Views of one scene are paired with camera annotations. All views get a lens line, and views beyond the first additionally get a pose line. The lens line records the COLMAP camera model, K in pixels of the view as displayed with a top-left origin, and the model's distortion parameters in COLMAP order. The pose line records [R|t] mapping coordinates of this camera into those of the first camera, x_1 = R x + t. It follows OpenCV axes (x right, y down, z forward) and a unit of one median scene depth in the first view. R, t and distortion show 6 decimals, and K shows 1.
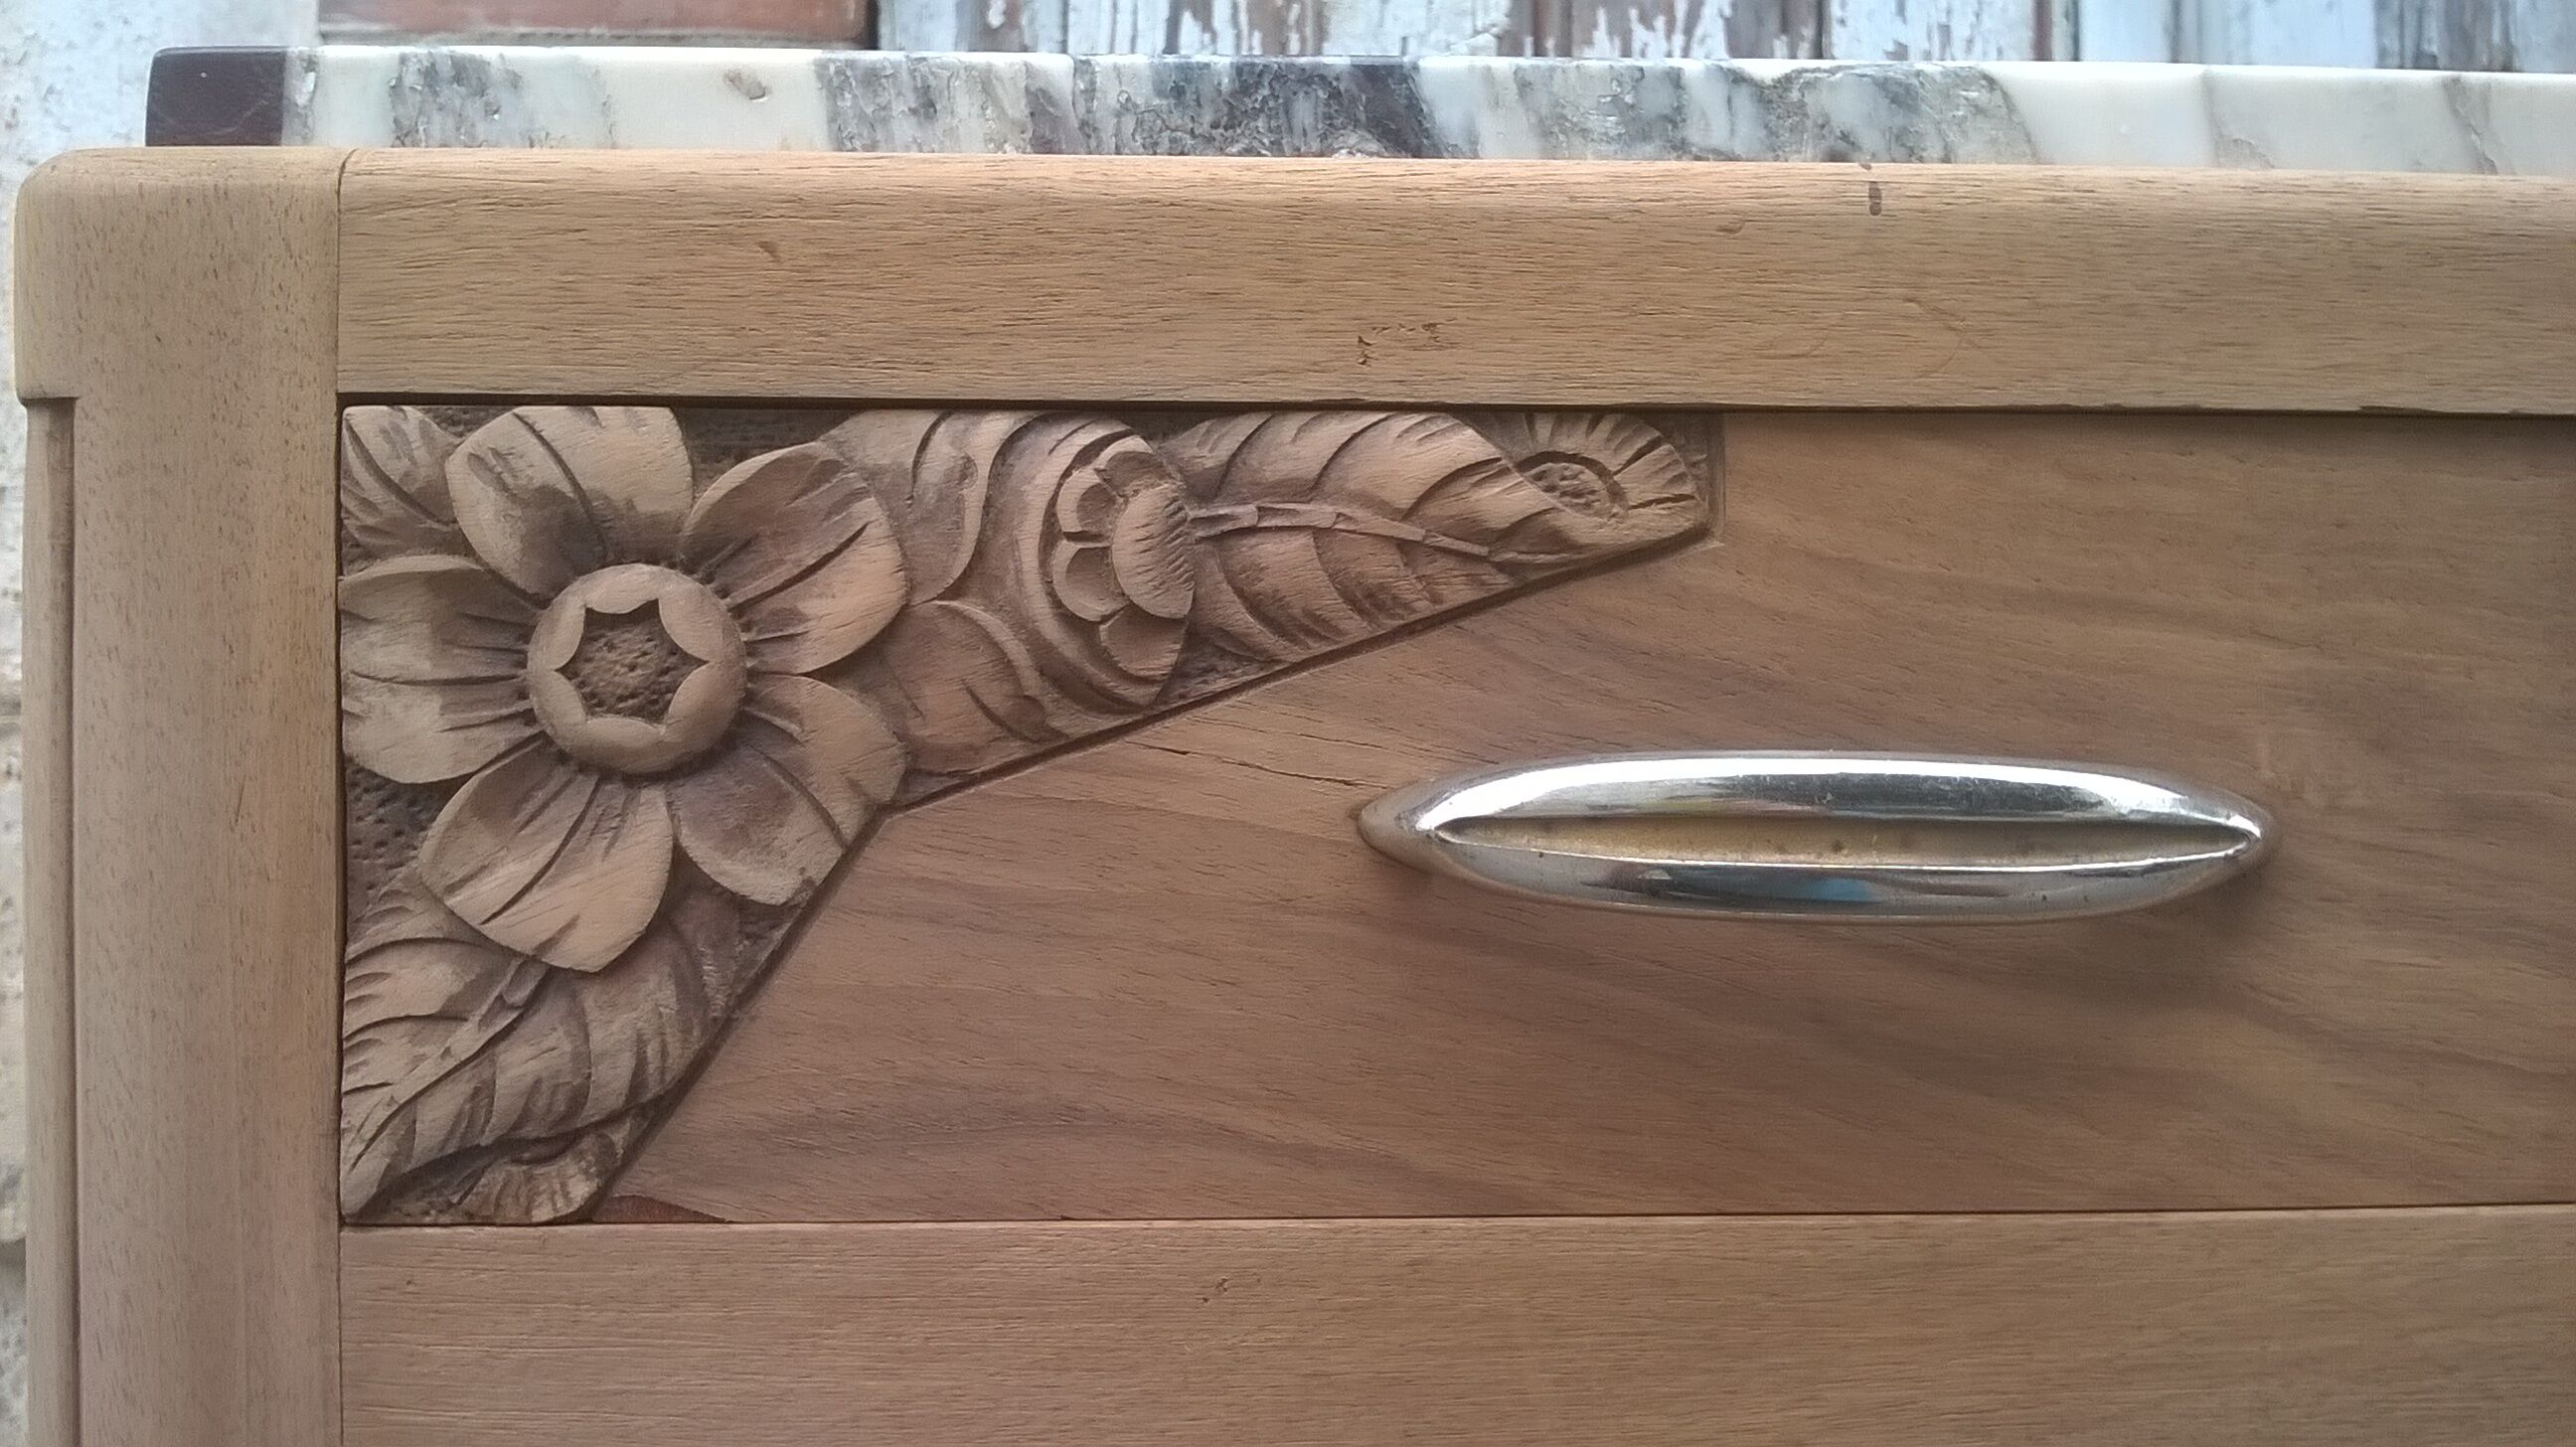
lens RADIAL K [[2281.8, 0, 1294.2], [0, 2281.8, 713.1], [0, 0, 1]] dist [0.041077, -0.175574]
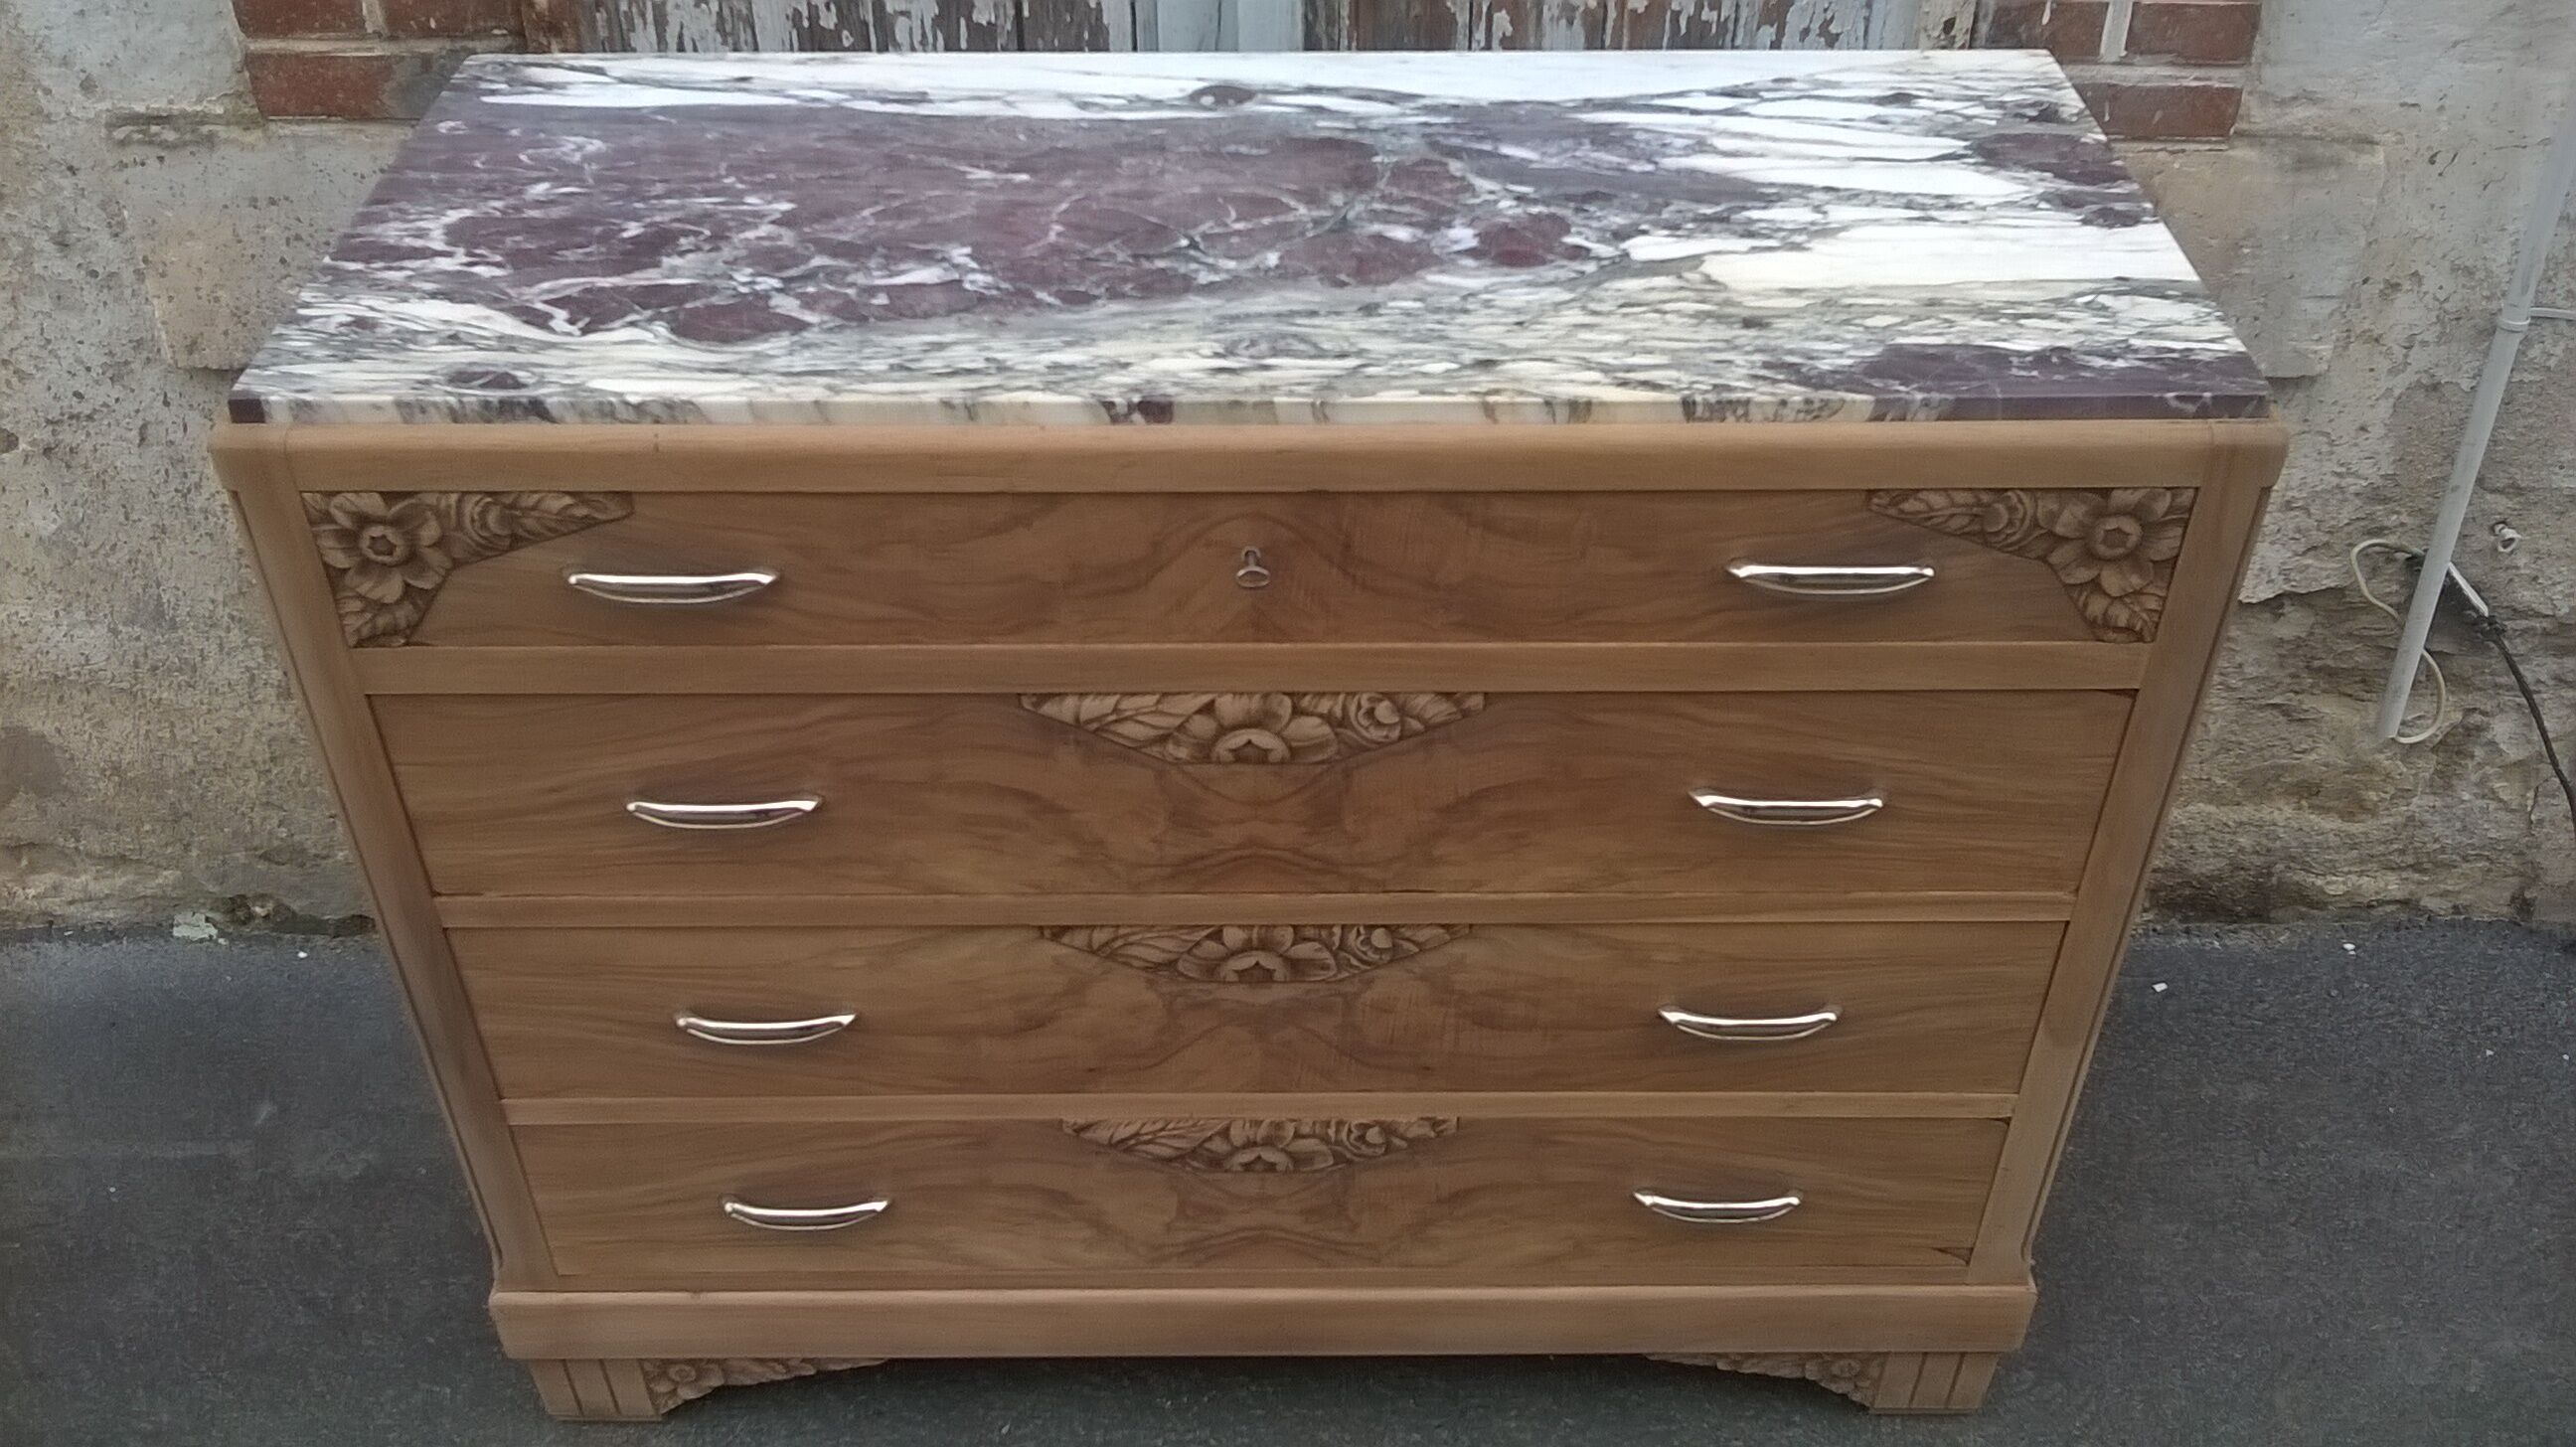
lens RADIAL K [[2247.7, 0, 1290.5], [0, 2247.7, 720.0], [0, 0, 1]] dist [0.043169, -0.165655]
pose [[0.999635, 0.013713, -0.023285, 1.504570], [0.003507, 0.788552, 0.614958, -2.339457], [0.026795, -0.614815, 0.788216, -2.474315]]
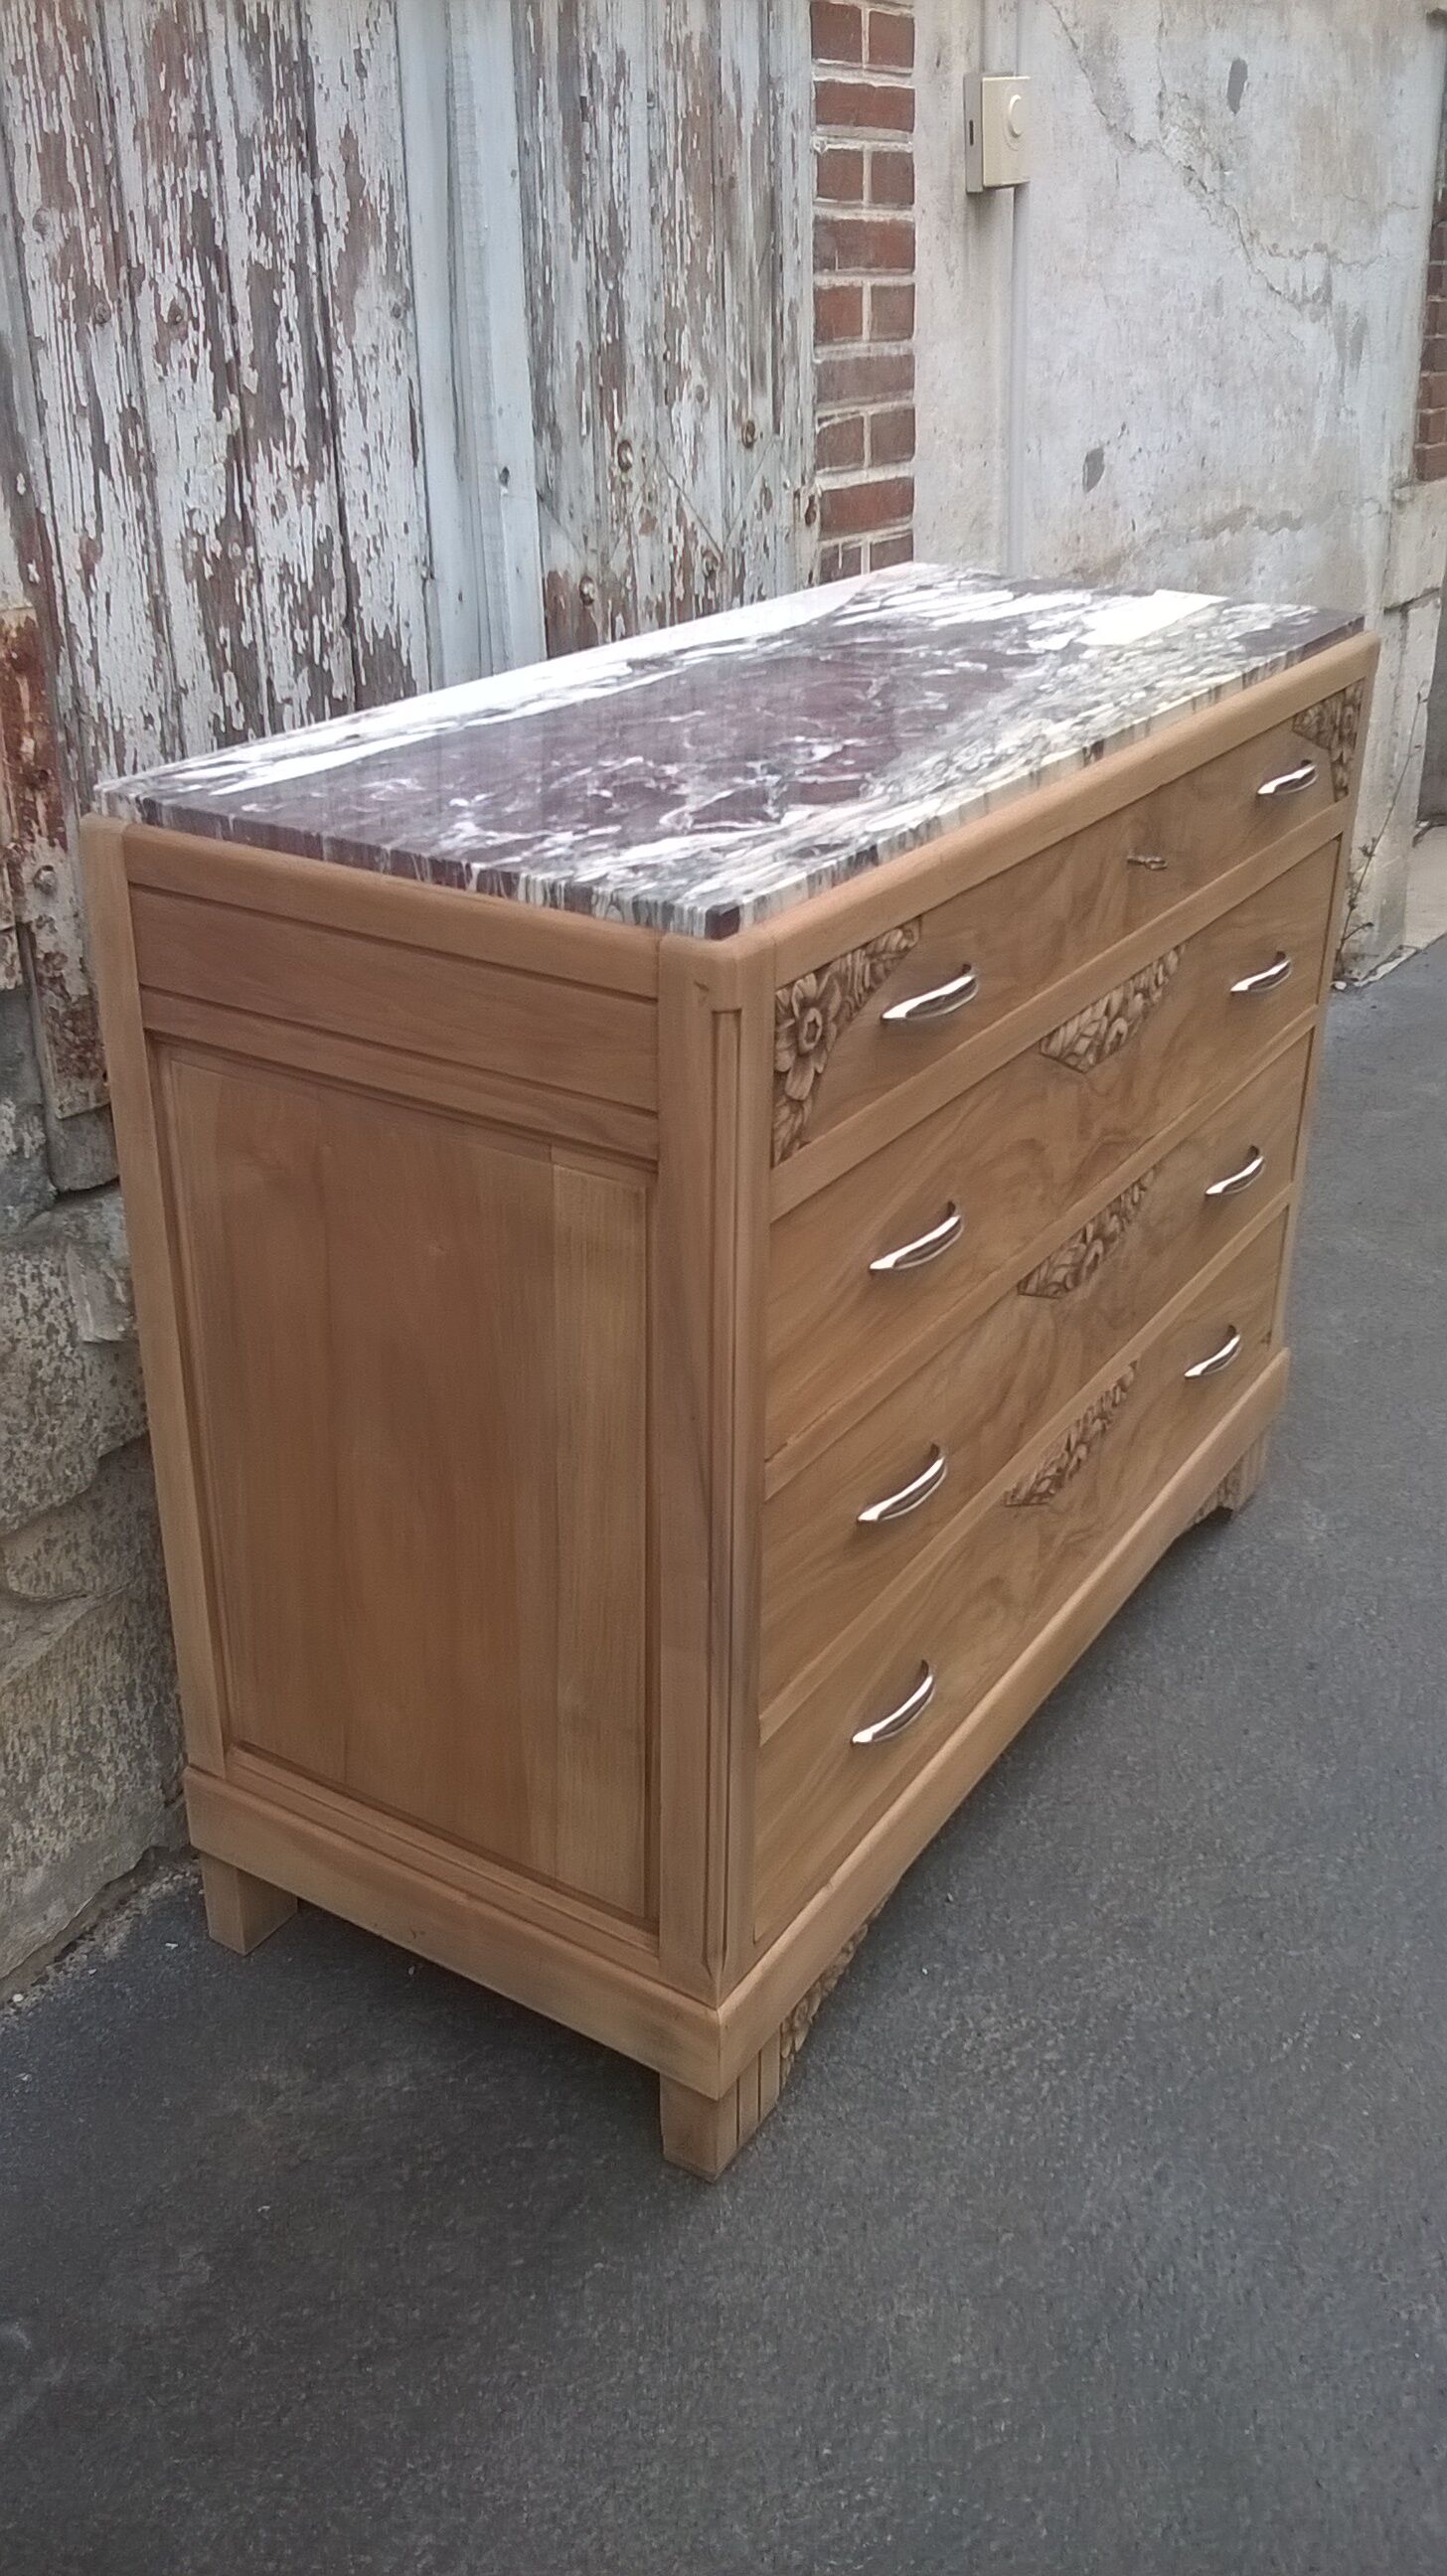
lens RADIAL K [[2262.6, 0, 727.1], [0, 2262.6, 1334.5], [0, 0, 1]] dist [0.043794, -0.174505]
pose [[0.548105, -0.380042, 0.745083, -3.808388], [0.000010, 0.890815, 0.454367, -1.465230], [-0.836409, -0.249034, 0.488264, -1.128710]]
